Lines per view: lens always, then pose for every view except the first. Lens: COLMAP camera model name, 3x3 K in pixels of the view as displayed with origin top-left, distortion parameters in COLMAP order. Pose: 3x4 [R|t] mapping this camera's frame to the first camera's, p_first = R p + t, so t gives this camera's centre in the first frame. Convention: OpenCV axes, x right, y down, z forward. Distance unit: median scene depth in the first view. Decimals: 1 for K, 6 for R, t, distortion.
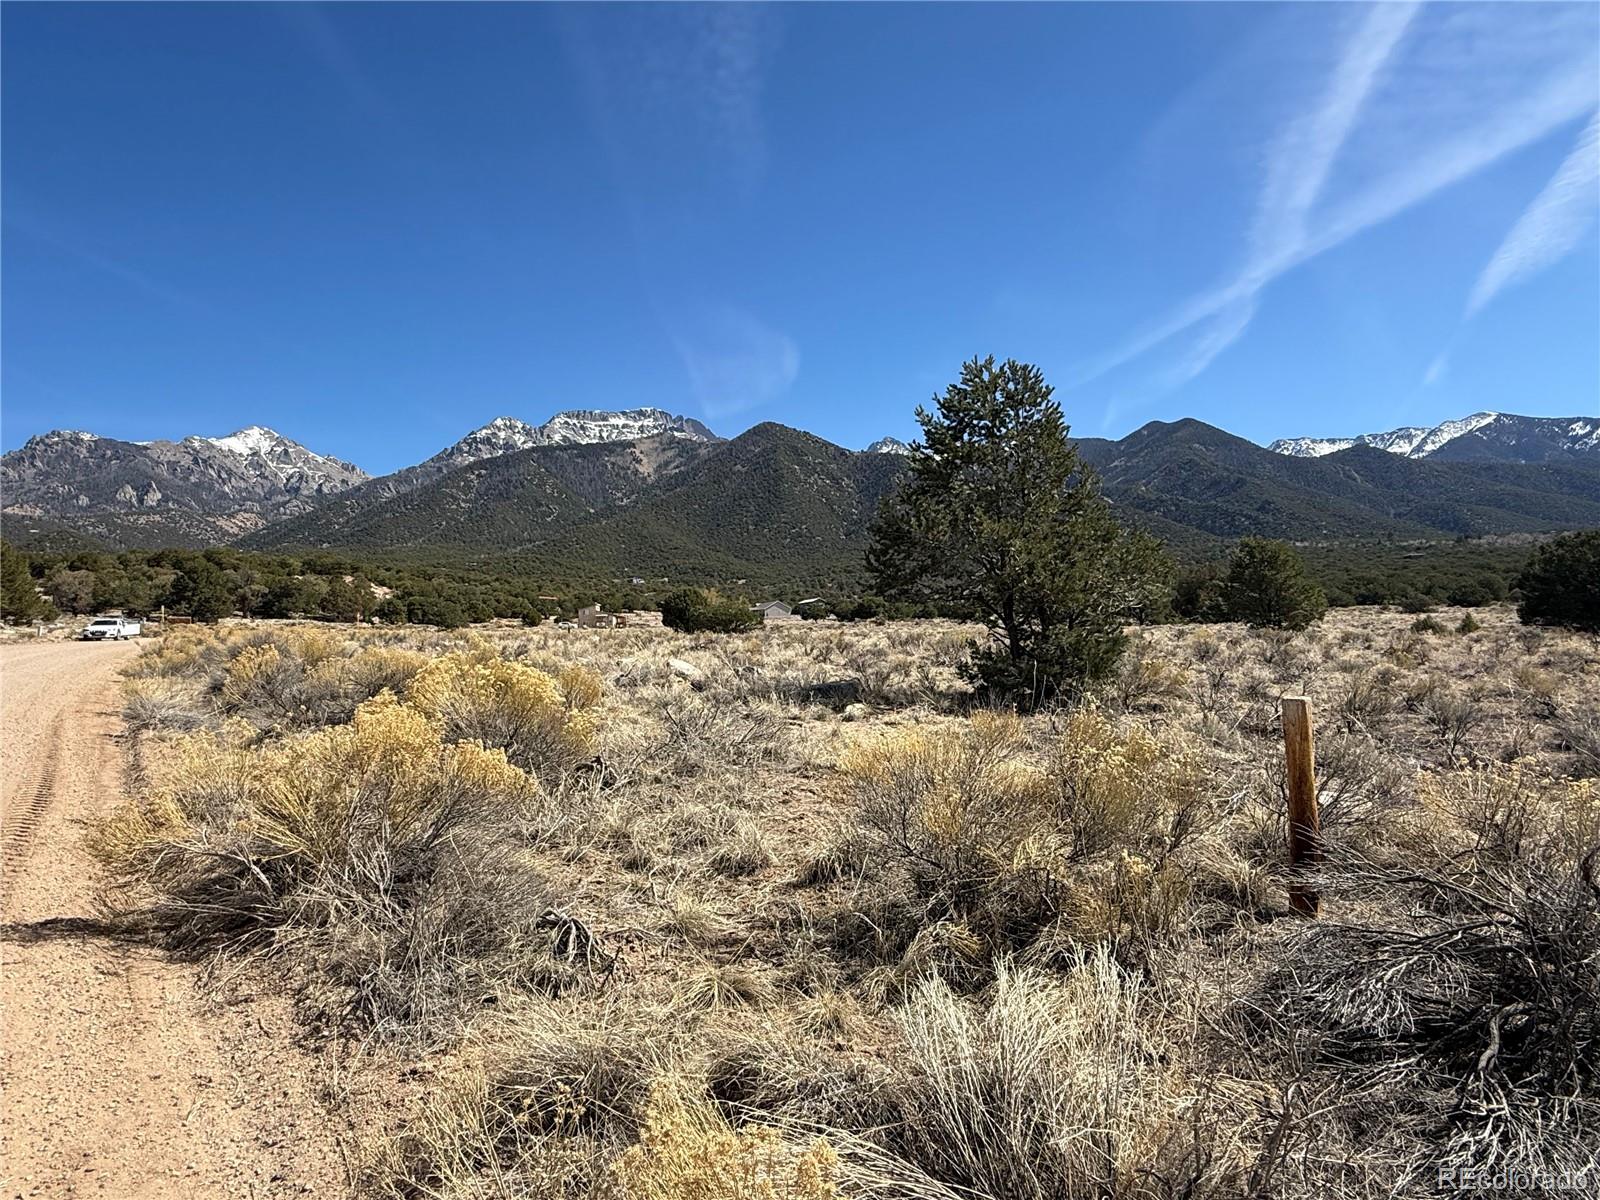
lens RADIAL K [[925.1, 0, 793.5], [0, 925.1, 600.3], [0, 0, 1]] dist [0.001460, 0.001402]
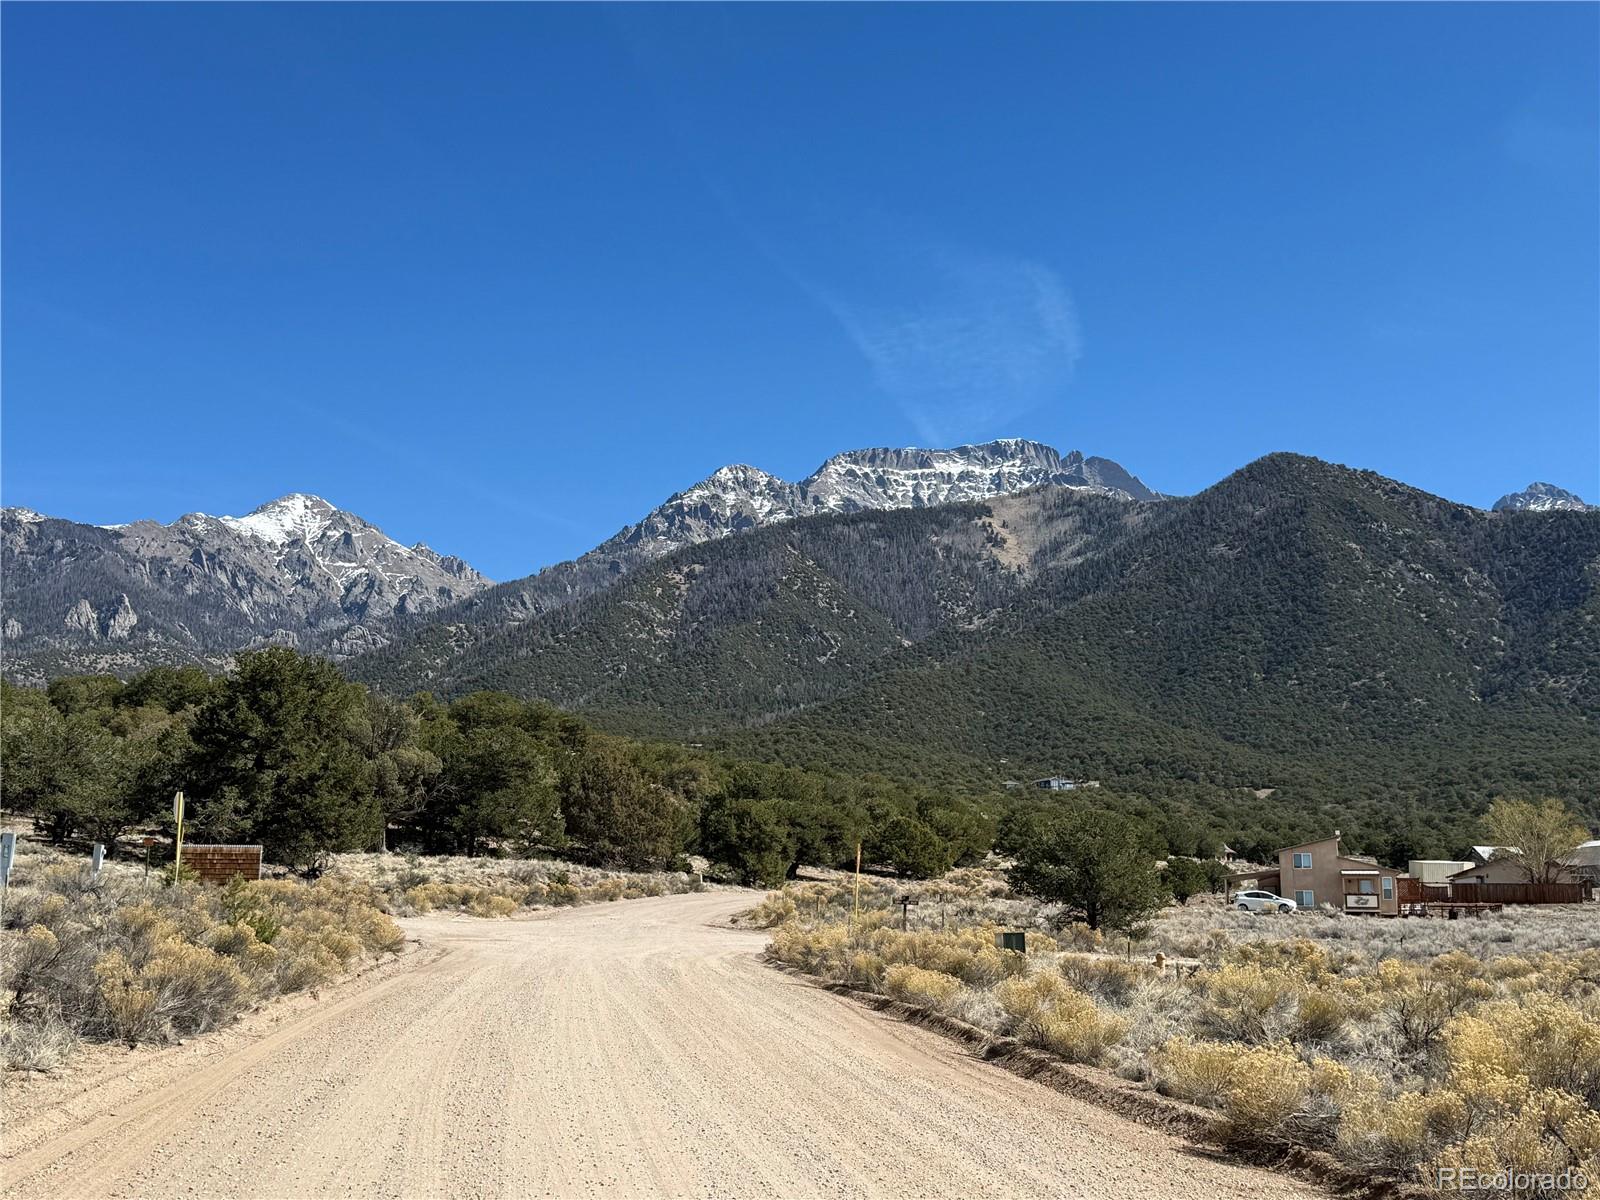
lens RADIAL K [[1855.8, 0, 767.3], [0, 1855.8, 600.6], [0, 0, 1]] dist [0.182504, -0.374272]
pose [[0.962988, -0.009410, -0.269381, -0.540848], [-0.023615, 0.992602, -0.119094, 0.013369], [0.268509, 0.121048, 0.955641, 0.767295]]
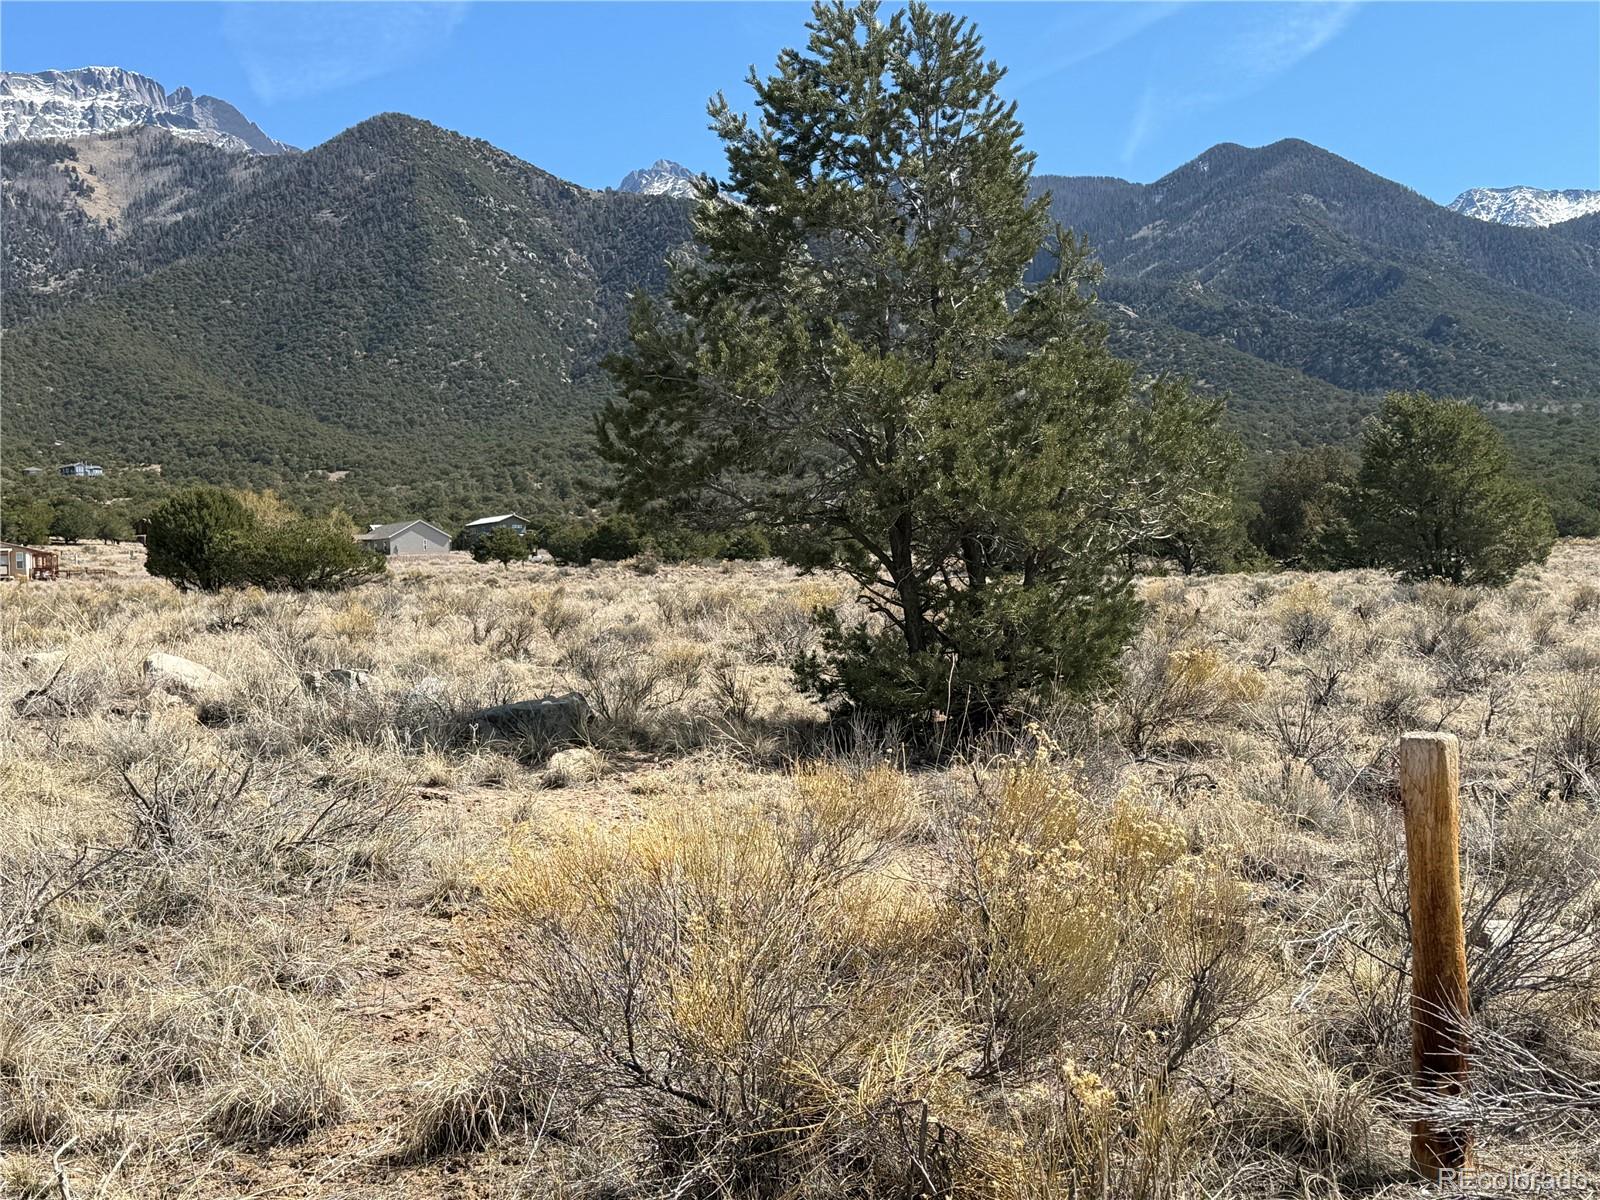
lens RADIAL K [[2002.7, 0, 797.7], [0, 2002.7, 609.2], [0, 0, 1]] dist [0.213300, -0.494085]
pose [[0.985988, -0.002119, 0.166804, 0.004057], [-0.005311, 0.999014, 0.044087, -0.000823], [-0.166733, -0.044355, 0.985004, -0.000063]]
